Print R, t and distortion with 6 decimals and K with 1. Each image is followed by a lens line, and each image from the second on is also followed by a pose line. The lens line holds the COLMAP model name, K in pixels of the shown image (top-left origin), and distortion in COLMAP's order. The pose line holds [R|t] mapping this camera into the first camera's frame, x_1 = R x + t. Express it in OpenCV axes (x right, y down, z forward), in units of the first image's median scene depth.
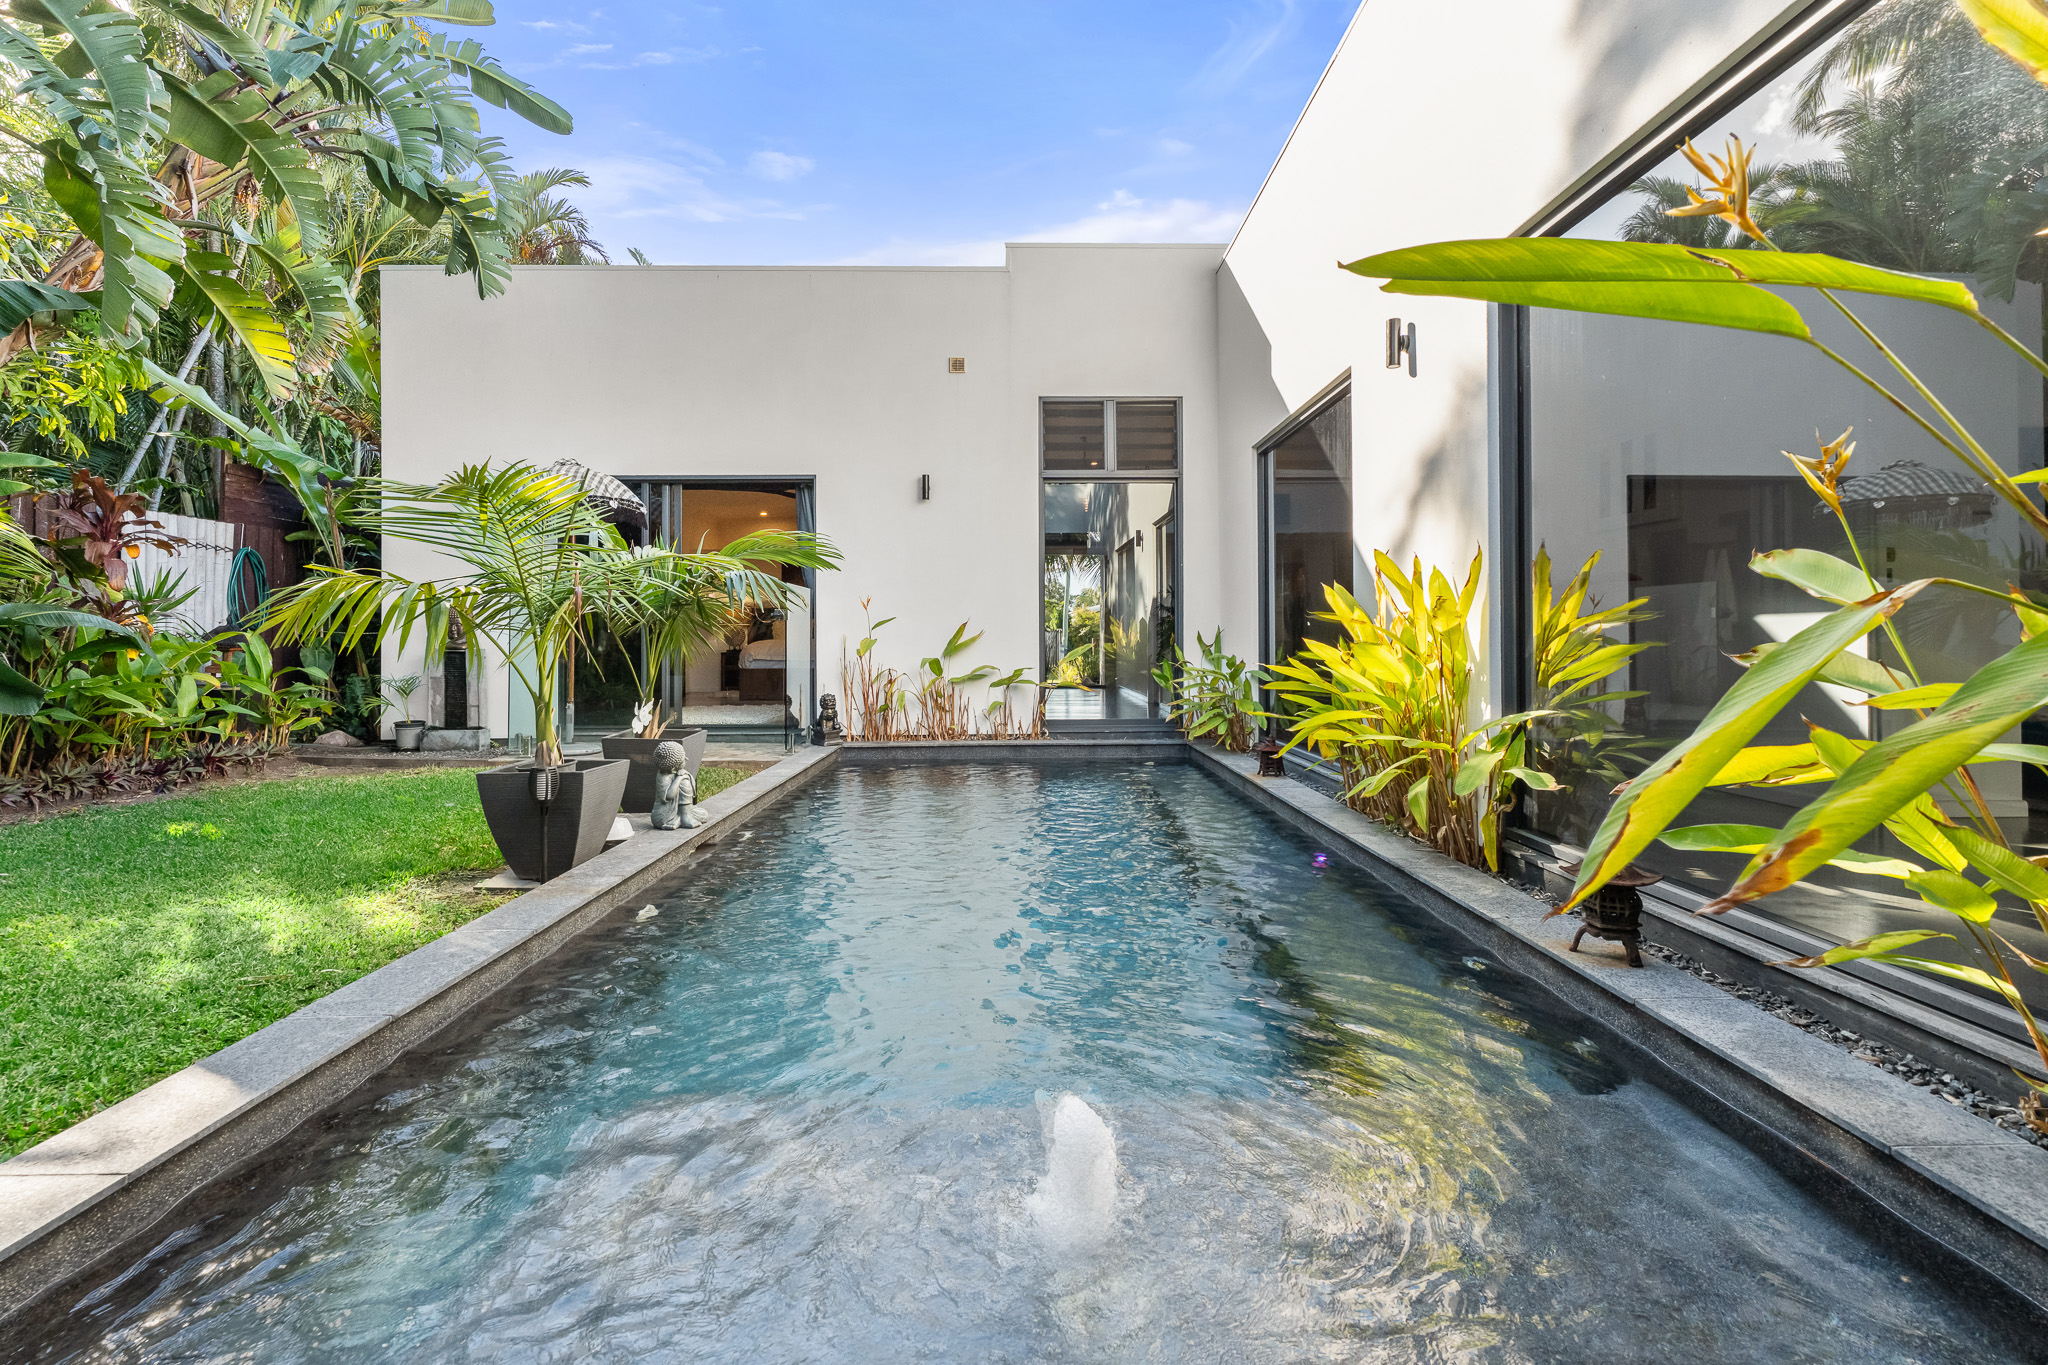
lens RADIAL K [[921.3, 0, 1043.5], [0, 921.3, 637.1], [0, 0, 1]] dist [0.003361, -0.001307]
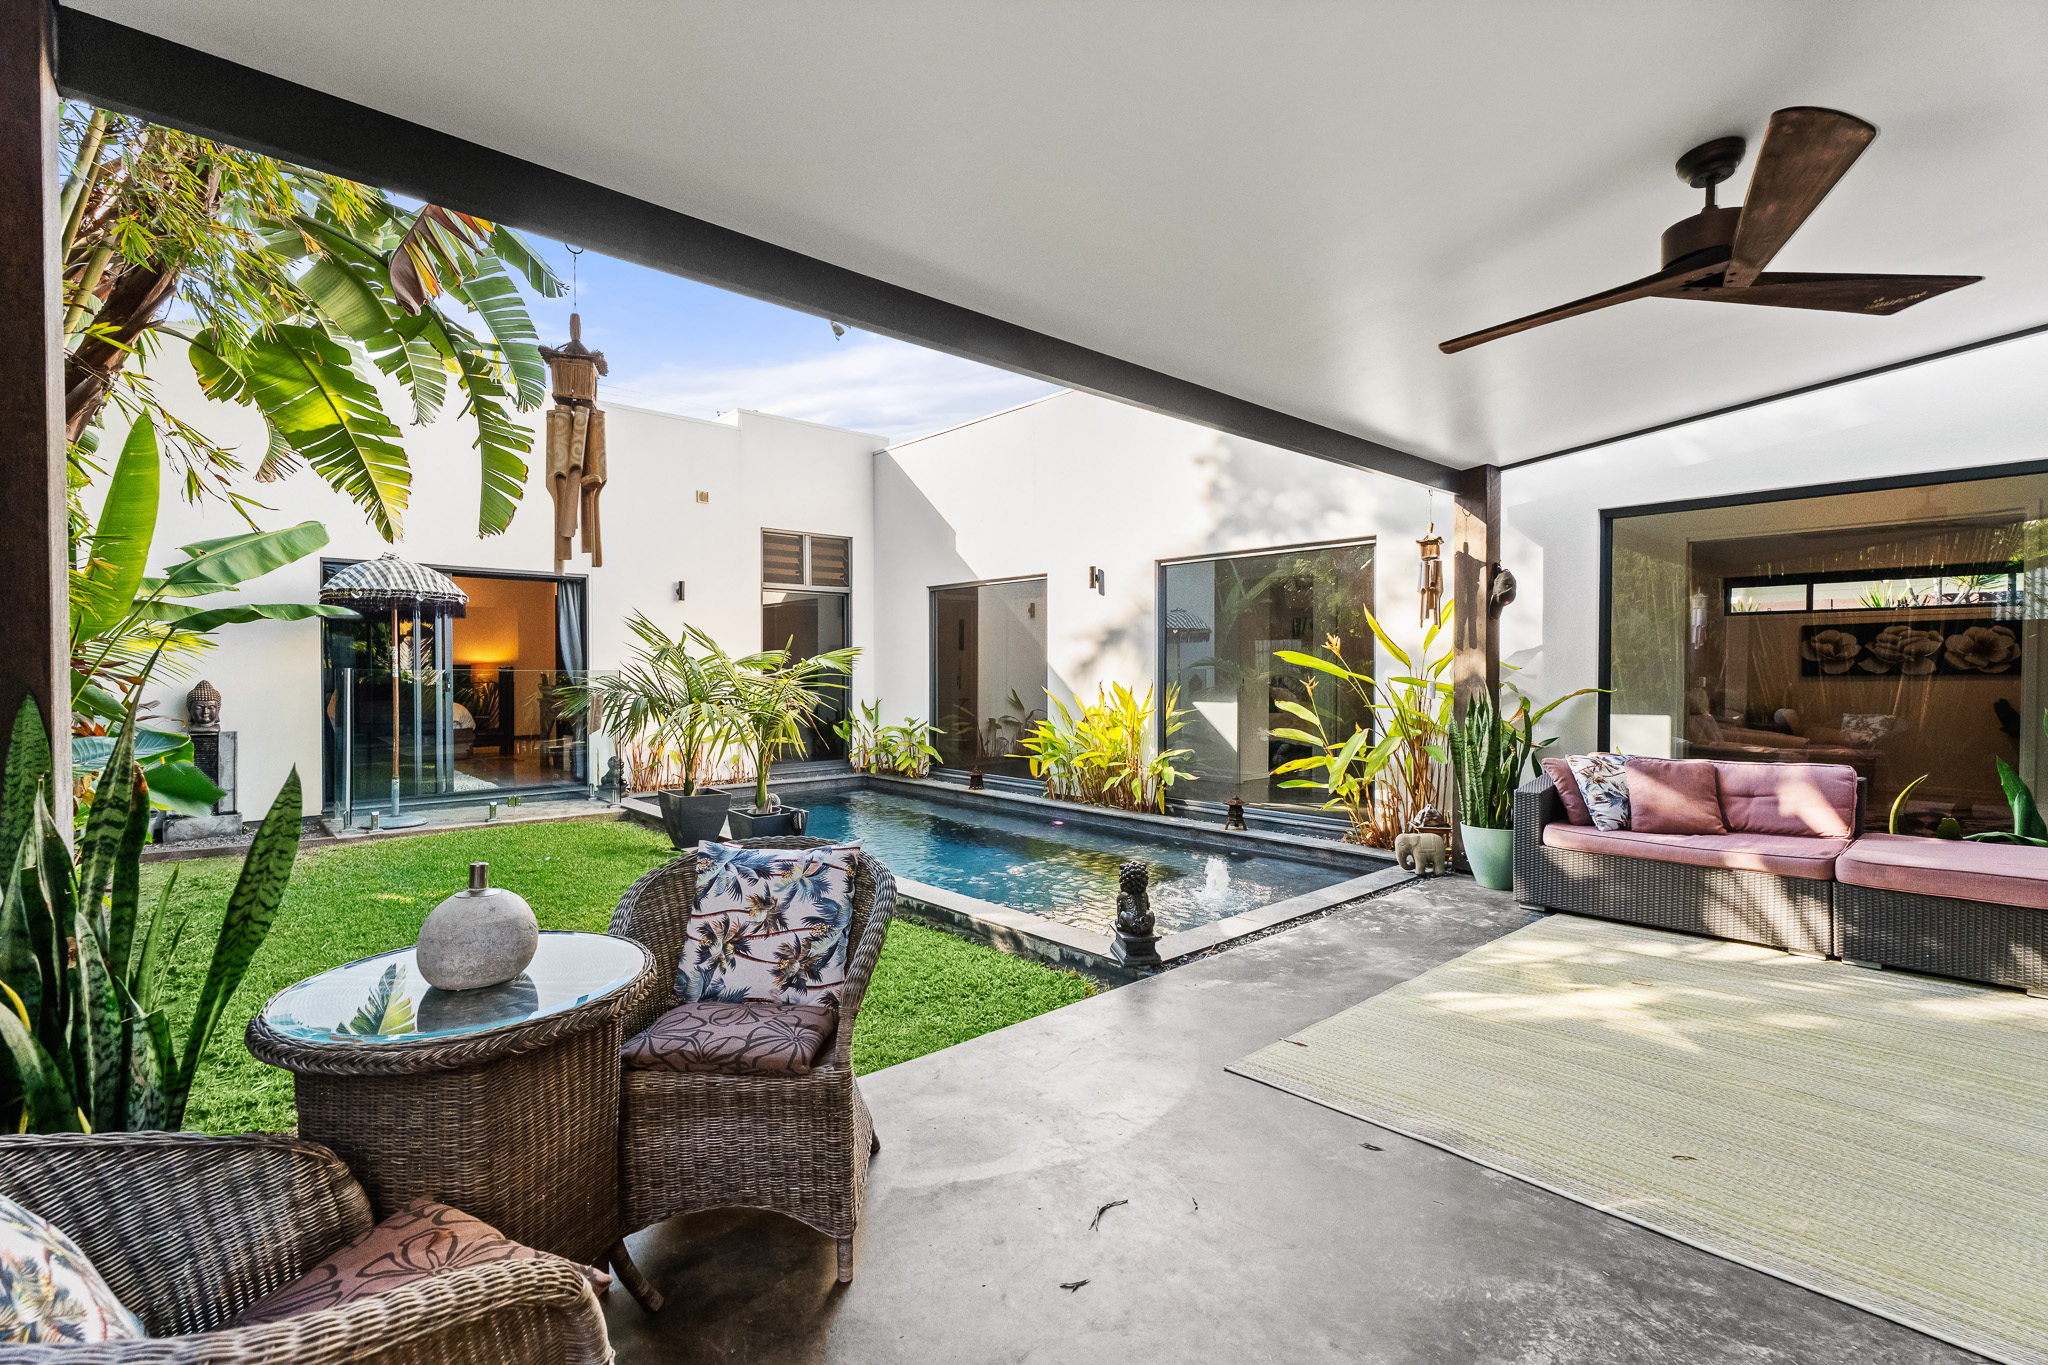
lens RADIAL K [[921.3, 0, 990.6], [0, 921.3, 682.4], [0, 0, 1]] dist [0.003361, -0.001307]
pose [[0.776743, -0.008497, 0.629761, -0.605124], [-0.003479, 0.999836, 0.017782, -0.060318], [-0.629808, -0.016003, 0.776586, -0.267685]]
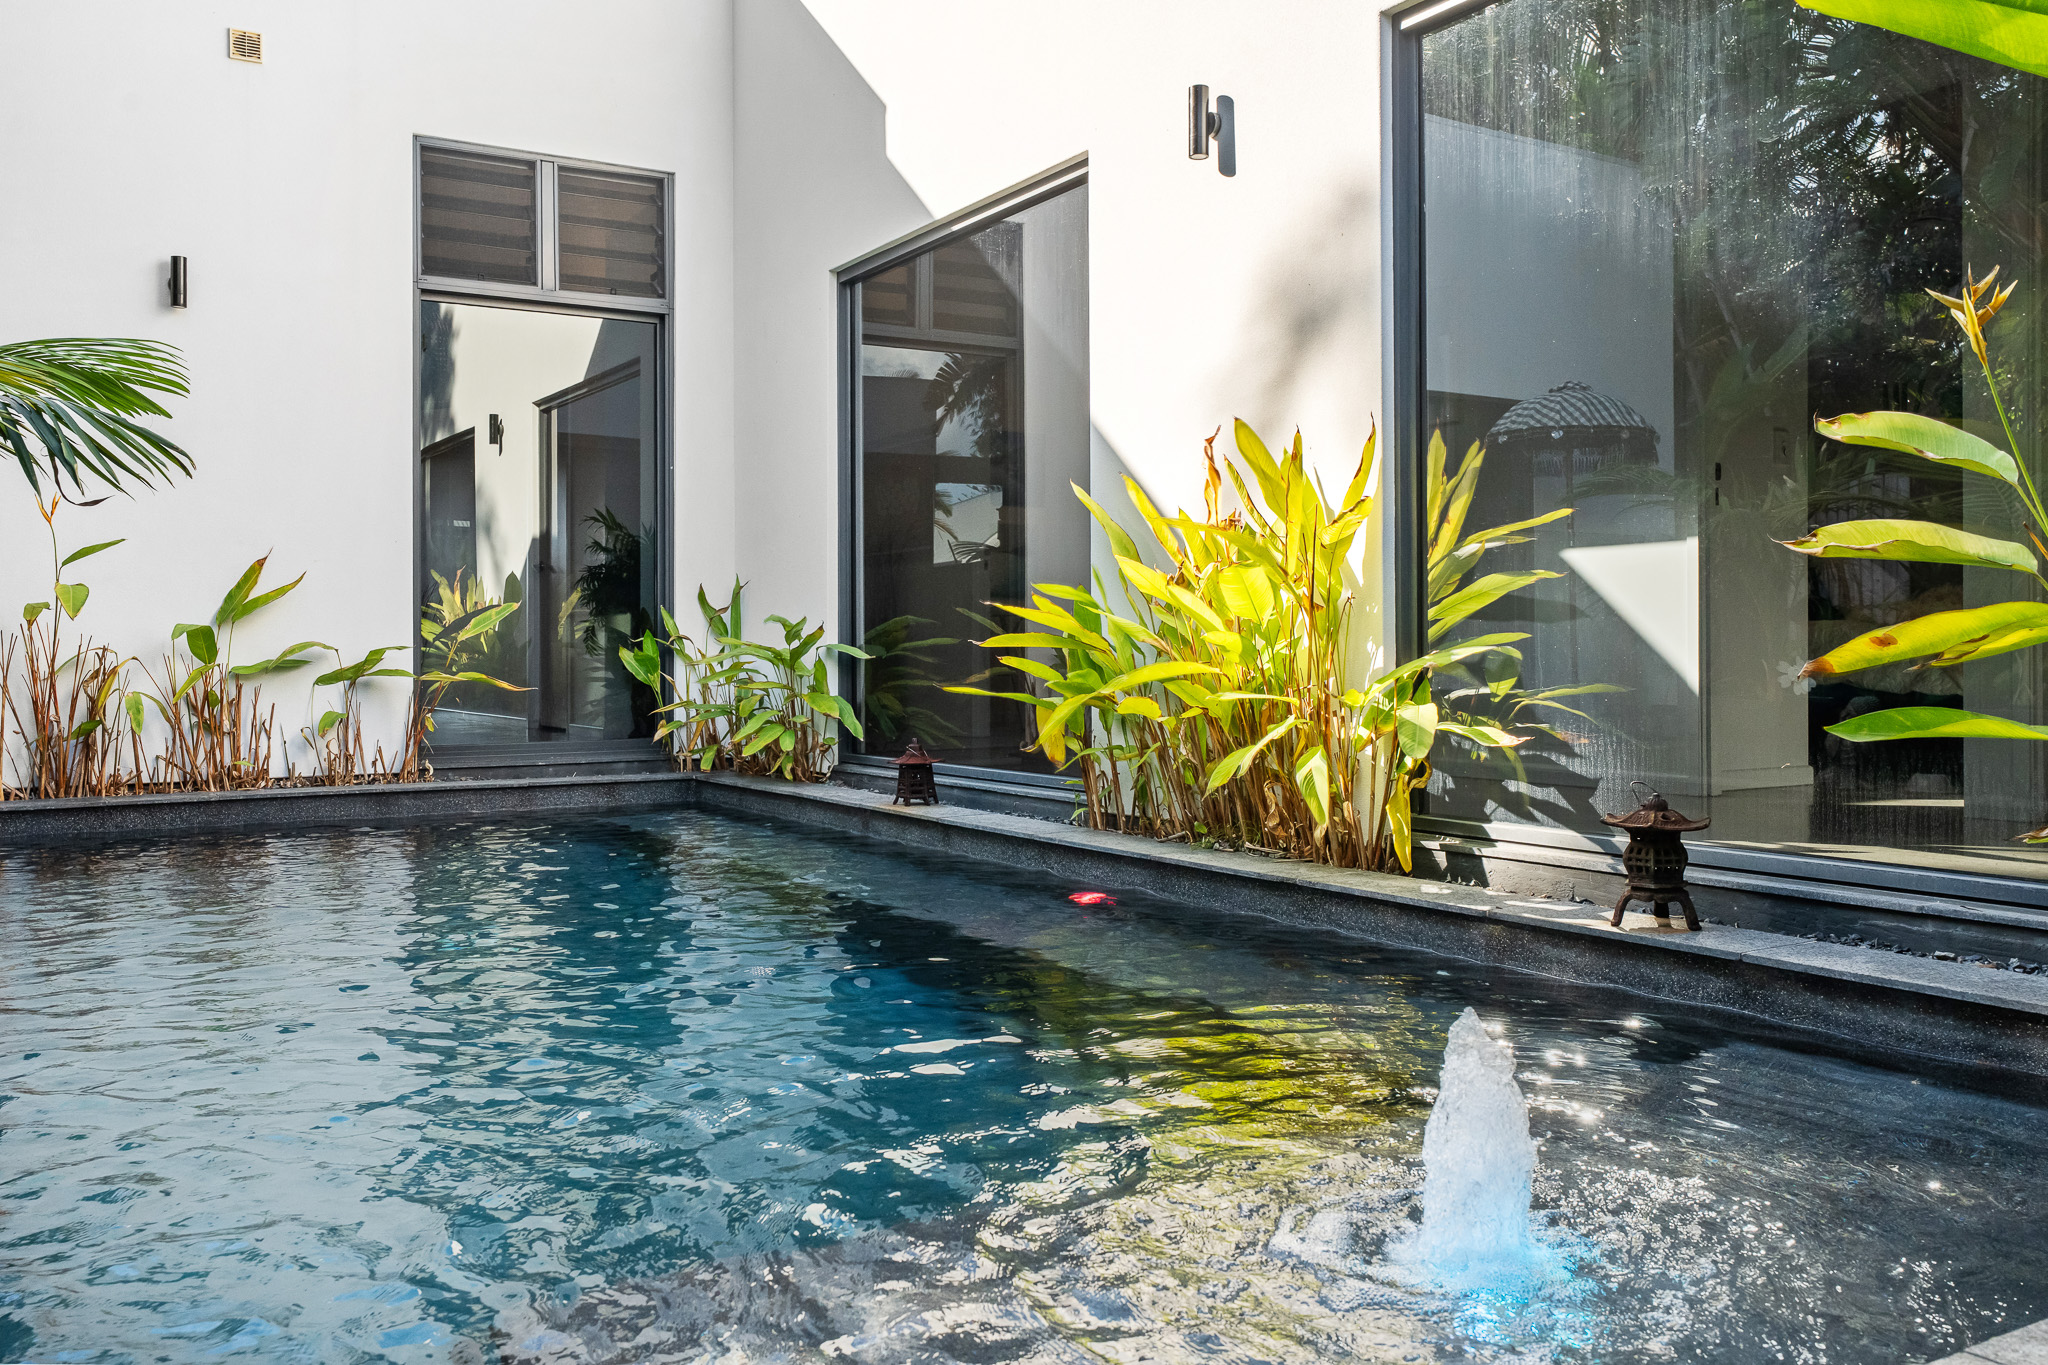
lens RADIAL K [[1658.8, 0, 981.1], [0, 1658.8, 639.8], [0, 0, 1]] dist [-0.001147, 0.007637]
pose [[0.876254, 0.003313, 0.481839, -0.180045], [-0.000982, 0.999987, -0.005089, 0.033992], [-0.481849, 0.003986, 0.876245, 0.010421]]
